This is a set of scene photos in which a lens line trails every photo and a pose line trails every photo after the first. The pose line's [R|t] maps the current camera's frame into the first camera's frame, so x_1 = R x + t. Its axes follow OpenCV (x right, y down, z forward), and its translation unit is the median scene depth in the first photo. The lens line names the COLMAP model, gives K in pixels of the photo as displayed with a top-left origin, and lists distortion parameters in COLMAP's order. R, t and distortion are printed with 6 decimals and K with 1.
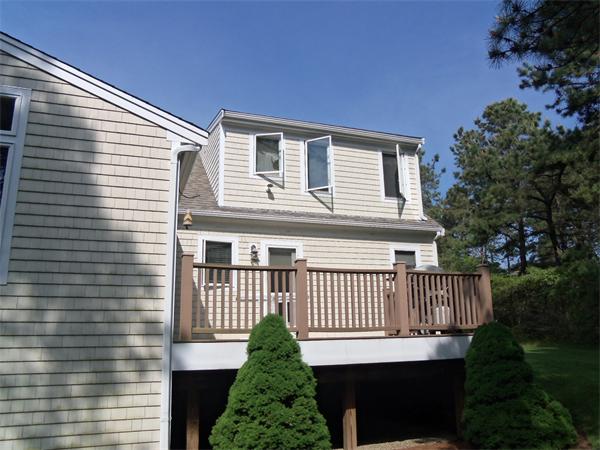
lens RADIAL K [[489.6, 0, 299.1], [0, 489.6, 222.3], [0, 0, 1]] dist [-0.063704, 0.029047]
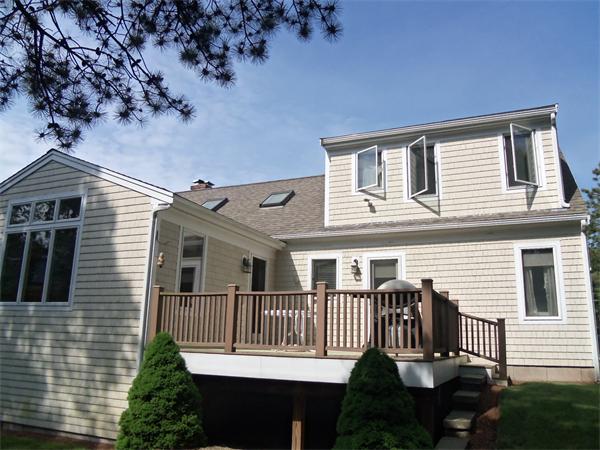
lens RADIAL K [[489.6, 0, 301.7], [0, 489.6, 223.0], [0, 0, 1]] dist [-0.063704, 0.029047]
pose [[0.714201, -0.122052, -0.689217, 0.543945], [0.127841, 0.990862, -0.042995, -0.000408], [0.688167, -0.057403, 0.723278, 0.155890]]
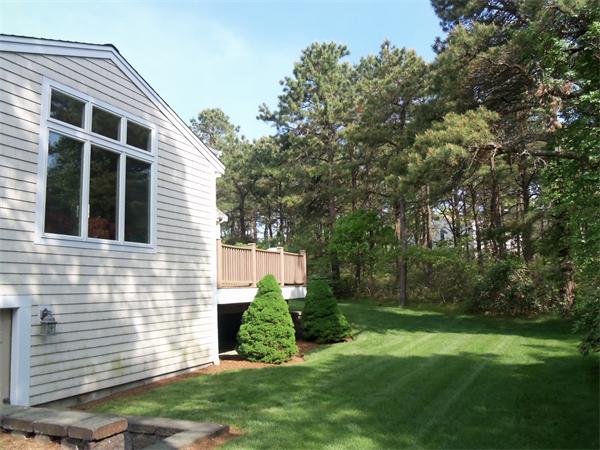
lens RADIAL K [[489.6, 0, 299.2], [0, 489.6, 227.0], [0, 0, 1]] dist [-0.063704, 0.029047]
pose [[0.704017, 0.088544, 0.704642, -0.660319], [-0.153154, 0.987780, 0.028895, -0.036471], [-0.693473, -0.128261, 0.708974, -0.222263]]
